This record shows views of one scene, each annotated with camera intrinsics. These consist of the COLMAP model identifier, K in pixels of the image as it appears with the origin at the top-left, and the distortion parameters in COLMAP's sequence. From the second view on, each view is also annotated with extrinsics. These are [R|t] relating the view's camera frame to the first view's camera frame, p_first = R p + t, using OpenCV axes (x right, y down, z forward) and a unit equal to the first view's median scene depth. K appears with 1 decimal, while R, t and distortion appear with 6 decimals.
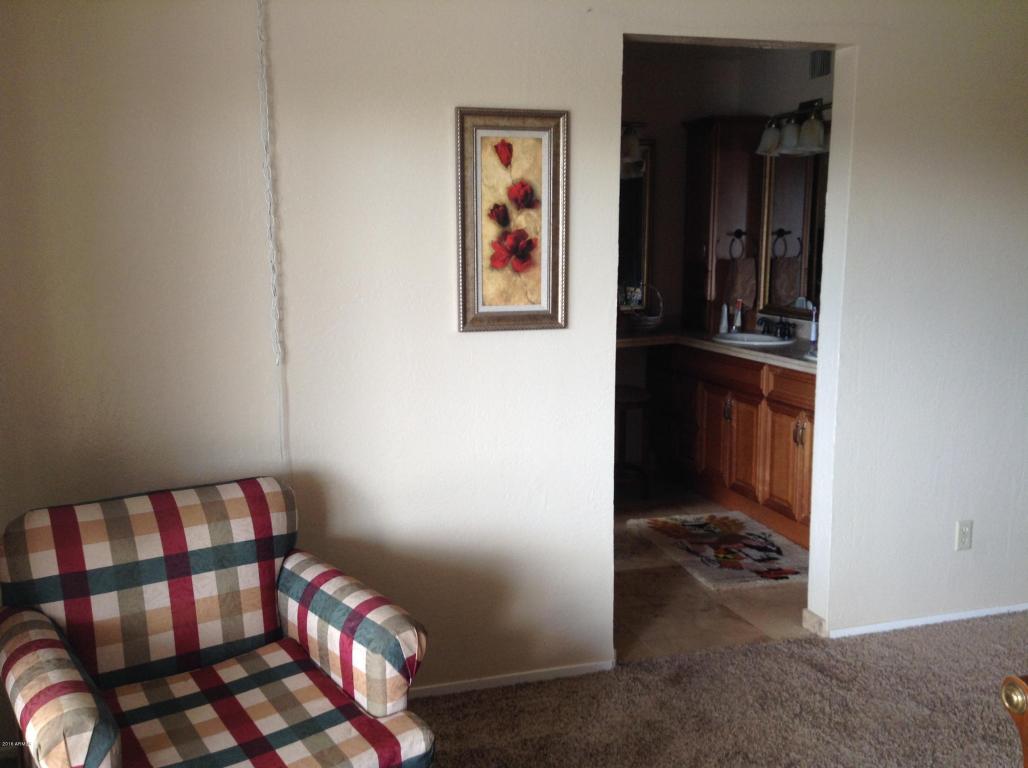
lens RADIAL K [[926.4, 0, 514.0], [0, 926.4, 384.0], [0, 0, 1]] dist [0.005975, 0.007016]
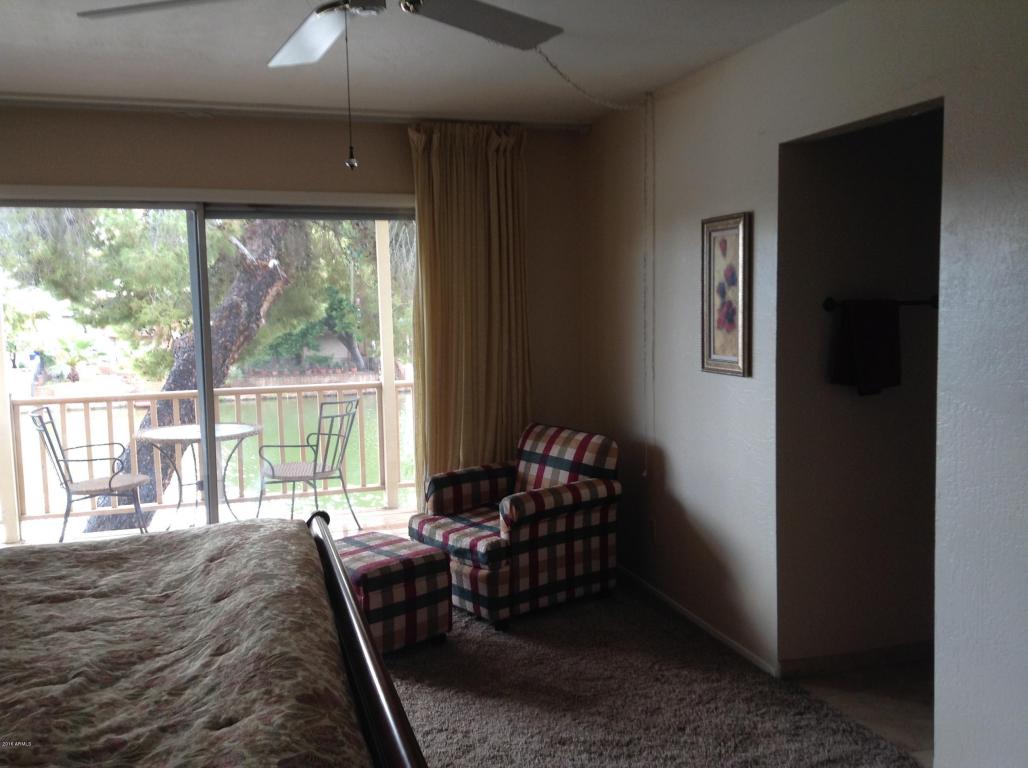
lens RADIAL K [[926.4, 0, 514.0], [0, 926.4, 384.0], [0, 0, 1]] dist [0.005975, 0.007016]
pose [[0.012808, 0.076950, -0.996953, 1.386735], [-0.158553, 0.984577, 0.073958, -0.096644], [0.987267, 0.157123, 0.024811, 0.675486]]
